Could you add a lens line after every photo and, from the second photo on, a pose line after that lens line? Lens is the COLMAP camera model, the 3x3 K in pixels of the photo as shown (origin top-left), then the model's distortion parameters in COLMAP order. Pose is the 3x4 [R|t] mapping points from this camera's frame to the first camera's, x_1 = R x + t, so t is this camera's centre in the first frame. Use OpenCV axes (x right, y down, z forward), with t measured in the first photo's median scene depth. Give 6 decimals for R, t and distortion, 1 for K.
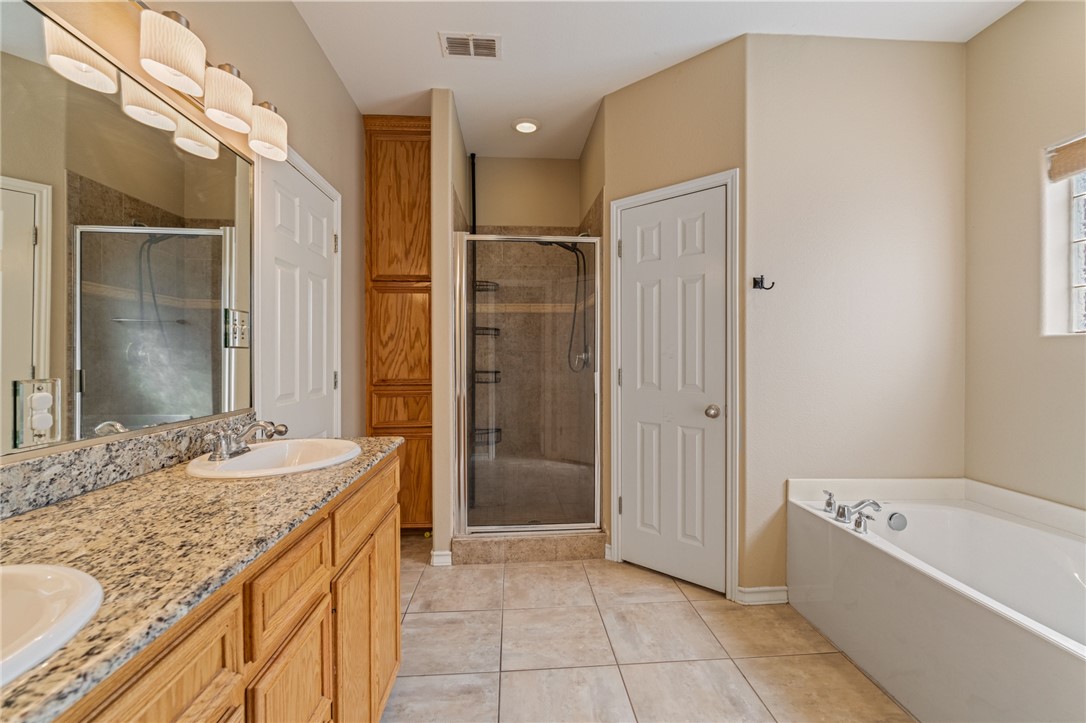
lens RADIAL K [[481.9, 0, 546.0], [0, 481.9, 355.7], [0, 0, 1]] dist [-0.001195, -0.000091]
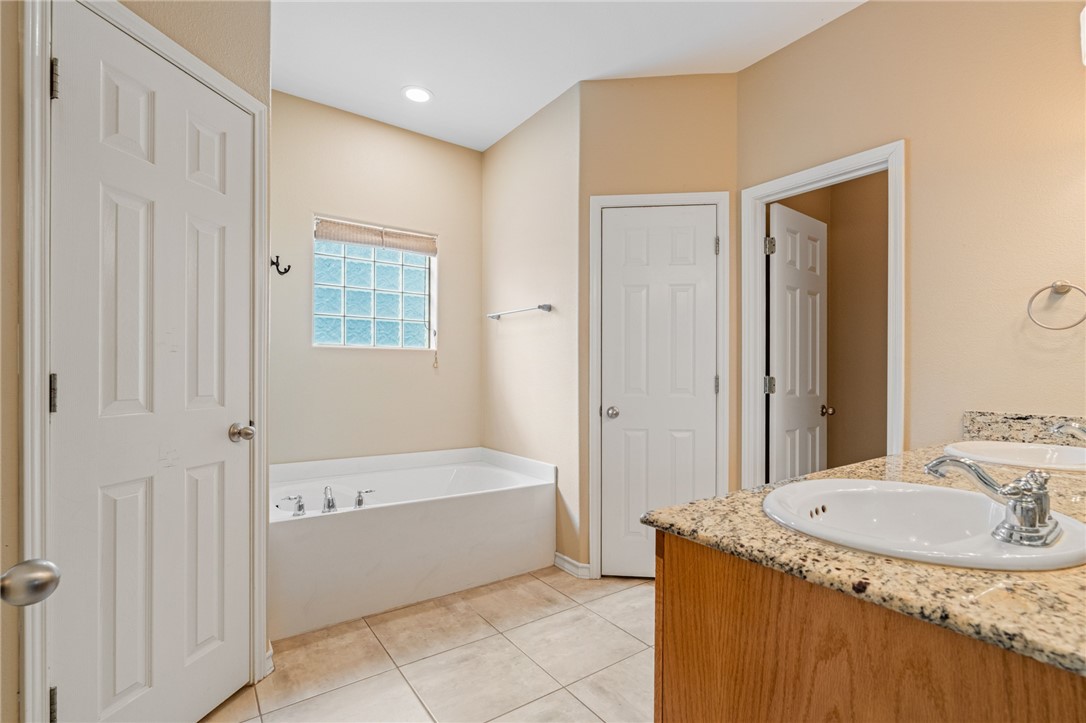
lens RADIAL K [[495.2, 0, 544.3], [0, 495.2, 373.4], [0, 0, 1]] dist [-0.000413, -0.000011]
pose [[-0.516383, -0.001808, 0.856356, -0.535964], [-0.001659, 0.999998, 0.001111, 0.032529], [-0.856356, -0.000847, -0.516385, 1.095037]]
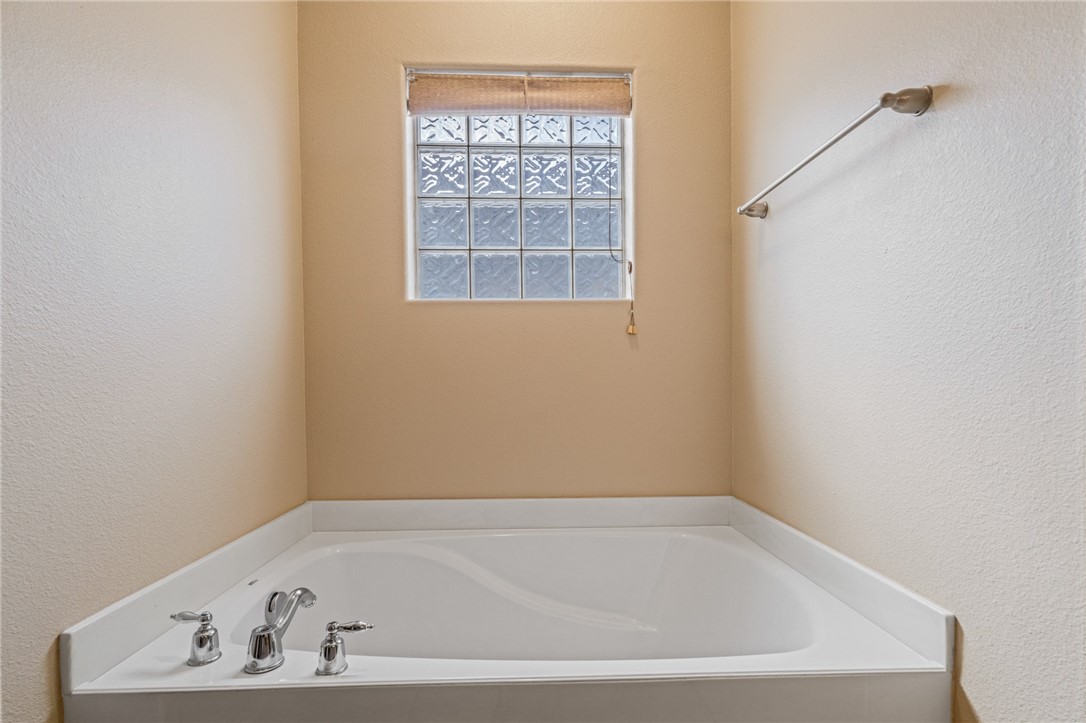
lens RADIAL K [[497.7, 0, 542.2], [0, 497.7, 384.0], [0, 0, 1]] dist [0.000939, 0.000210]
pose [[0.032867, -0.012059, 0.999387, 0.178543], [0.007474, 0.999902, 0.011820, 0.086529], [-0.999432, 0.007081, 0.032954, 0.696936]]
